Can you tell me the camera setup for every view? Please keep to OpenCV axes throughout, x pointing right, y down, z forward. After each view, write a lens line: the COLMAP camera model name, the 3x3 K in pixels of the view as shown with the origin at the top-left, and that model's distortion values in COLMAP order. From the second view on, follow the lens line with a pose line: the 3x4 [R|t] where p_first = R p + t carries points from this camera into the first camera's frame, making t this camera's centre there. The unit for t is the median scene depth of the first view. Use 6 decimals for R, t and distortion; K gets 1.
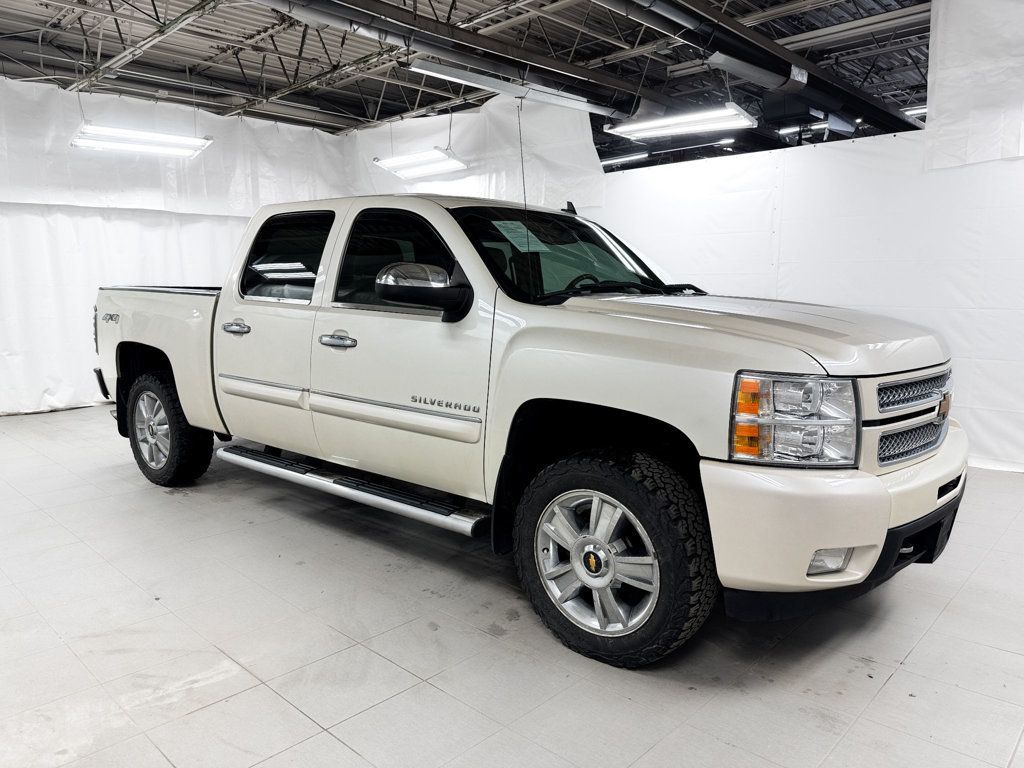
lens RADIAL K [[732.6, 0, 509.8], [0, 732.6, 395.2], [0, 0, 1]] dist [-0.001049, -0.001327]
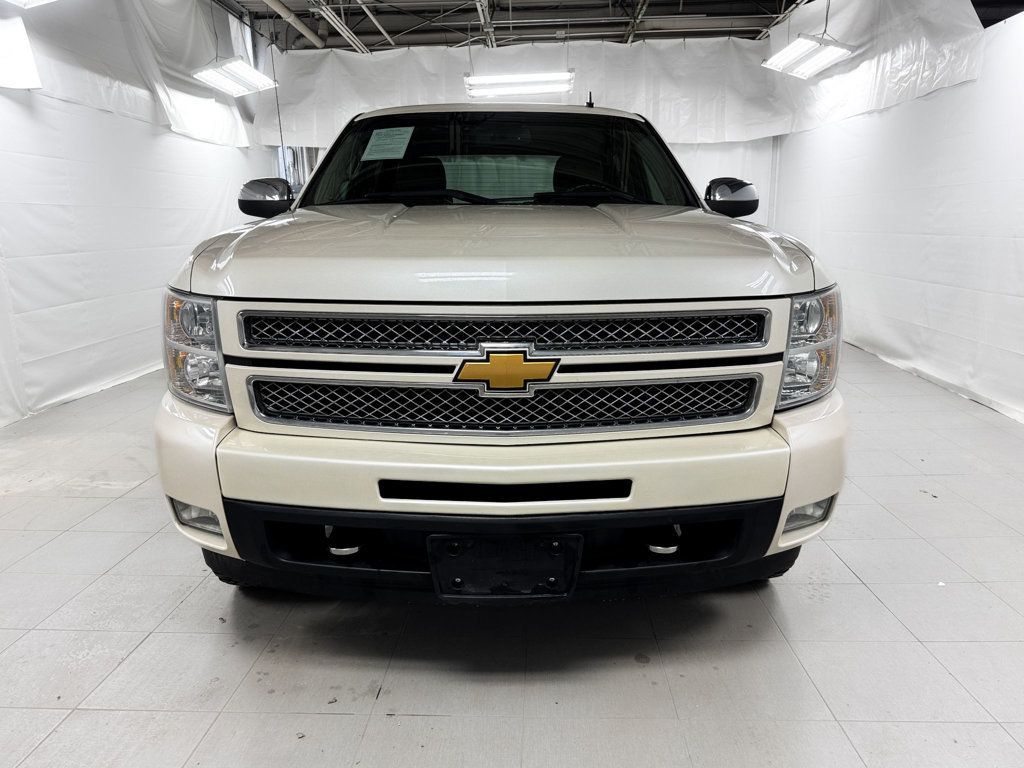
lens RADIAL K [[732.6, 0, 509.8], [0, 732.6, 395.2], [0, 0, 1]] dist [-0.001049, -0.001327]
pose [[0.656067, 0.164294, -0.736603, 0.369574], [-0.099148, 0.986321, 0.131684, -0.016369], [0.748162, -0.013360, 0.663382, 0.211401]]
